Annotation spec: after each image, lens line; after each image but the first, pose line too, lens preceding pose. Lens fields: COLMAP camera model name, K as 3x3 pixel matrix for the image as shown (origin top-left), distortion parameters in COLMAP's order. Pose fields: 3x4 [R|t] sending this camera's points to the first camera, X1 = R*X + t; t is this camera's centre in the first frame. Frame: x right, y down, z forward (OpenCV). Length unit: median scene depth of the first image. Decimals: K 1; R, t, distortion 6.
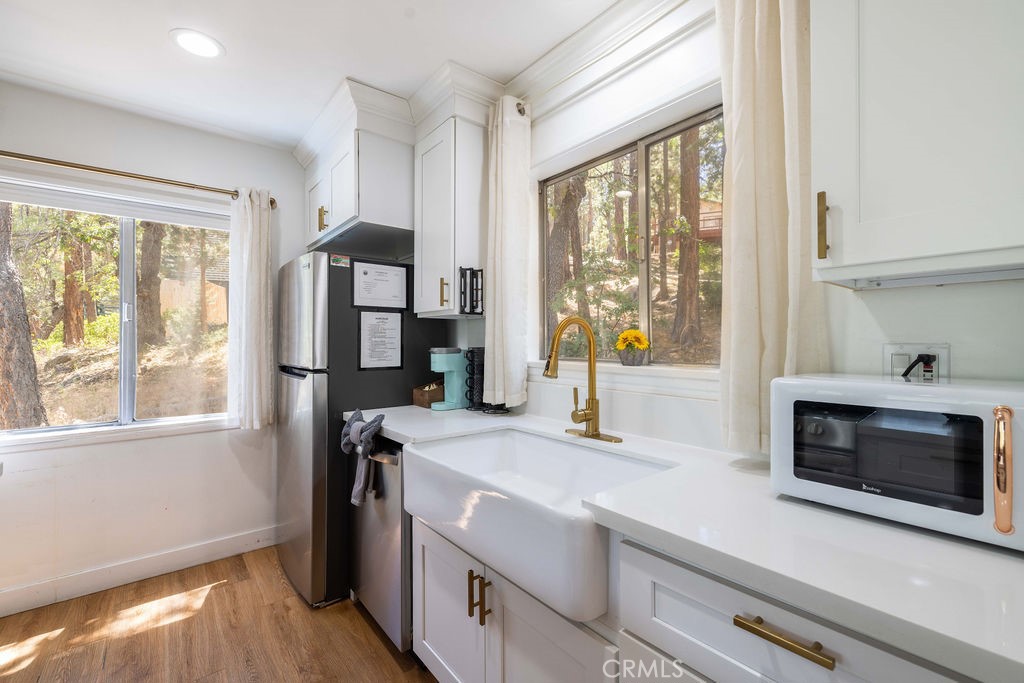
lens RADIAL K [[435.1, 0, 515.5], [0, 435.1, 341.8], [0, 0, 1]] dist [0.001702, 0.000170]
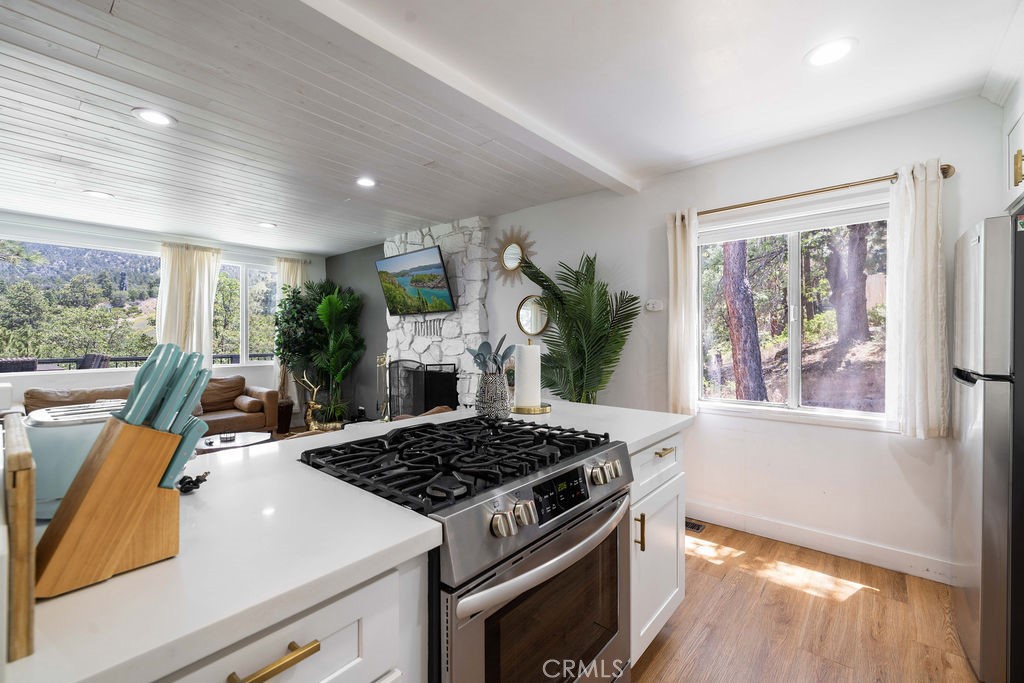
lens RADIAL K [[435.1, 0, 517.8], [0, 435.1, 340.3], [0, 0, 1]] dist [0.001702, 0.000170]
pose [[0.196129, 0.006474, -0.980557, 0.100391], [0.001696, 0.999974, 0.006941, -0.003265], [0.980577, -0.003025, 0.196113, 0.041935]]
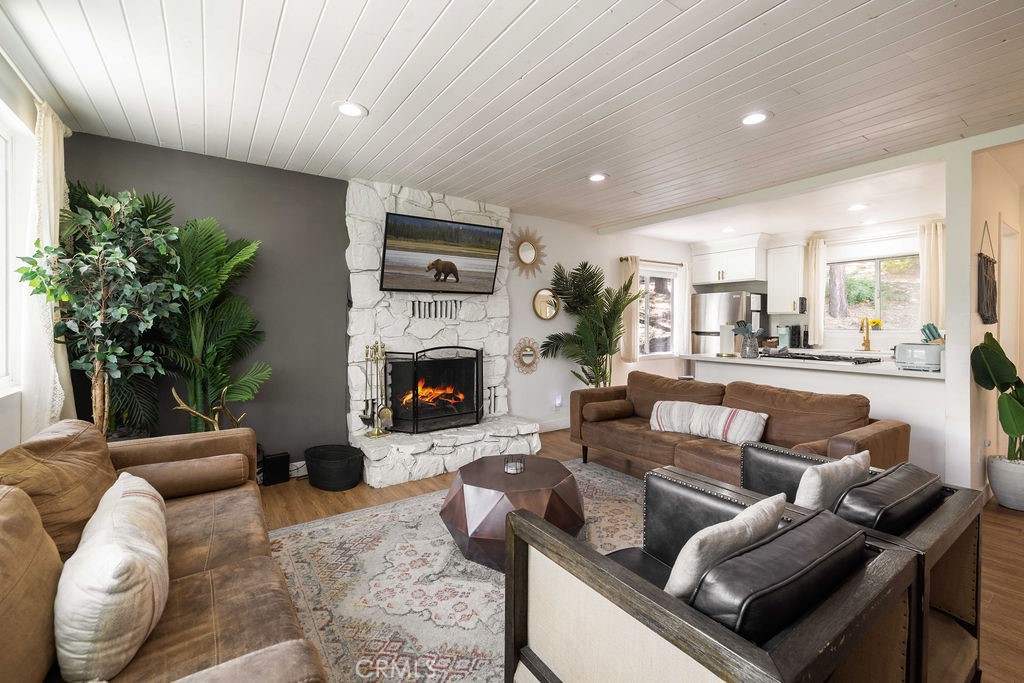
lens RADIAL K [[435.1, 0, 511.6], [0, 435.1, 329.6], [0, 0, 1]] dist [0.001702, 0.000170]
pose [[0.997963, 0.005042, -0.063594, -2.022013], [-0.004177, 0.999897, 0.013730, 0.011292], [0.063657, -0.013437, 0.997881, -2.179883]]
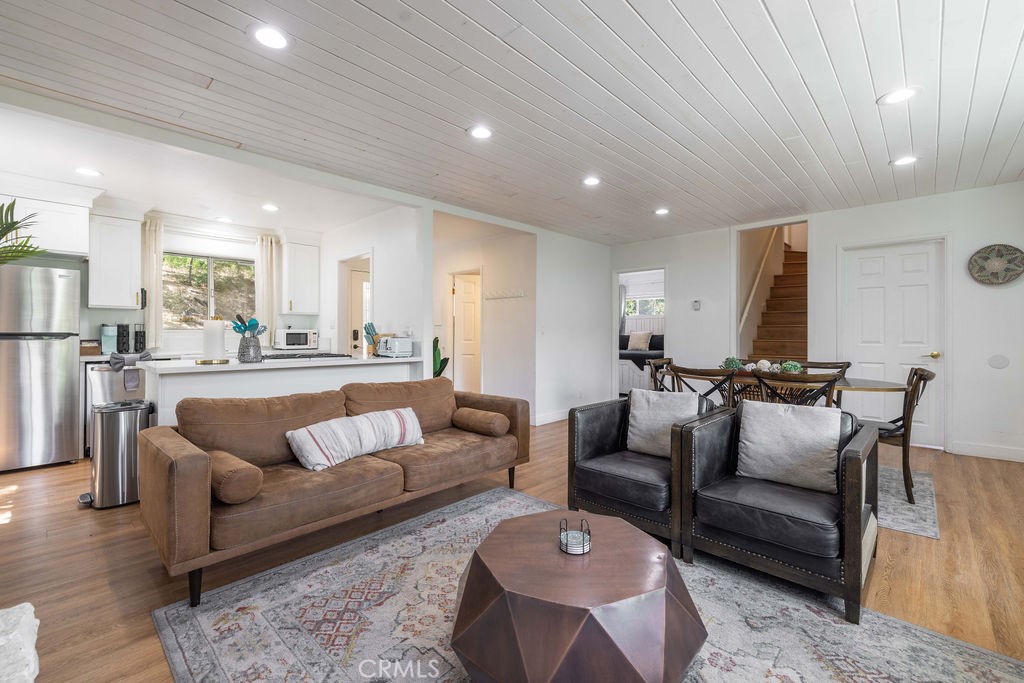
lens RADIAL K [[435.1, 0, 515.8], [0, 435.1, 334.1], [0, 0, 1]] dist [0.001702, 0.000170]
pose [[-0.135726, 0.001960, 0.990744, -2.872848], [-0.004386, 0.999987, -0.002579, 0.072170], [-0.990737, -0.004695, -0.135716, -0.648881]]
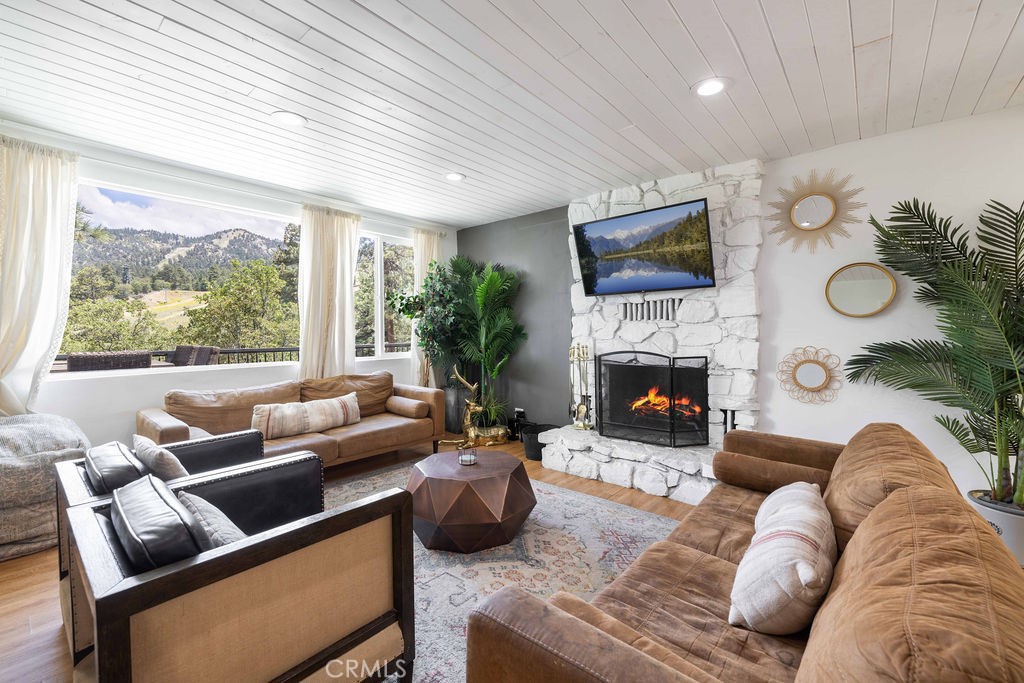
lens RADIAL K [[435.1, 0, 512.9], [0, 435.1, 340.1], [0, 0, 1]] dist [0.001702, 0.000170]
pose [[0.187006, 0.023720, -0.982072, -0.673289], [0.005191, 0.999671, 0.025133, 0.022826], [0.982345, -0.009798, 0.186821, -0.979618]]
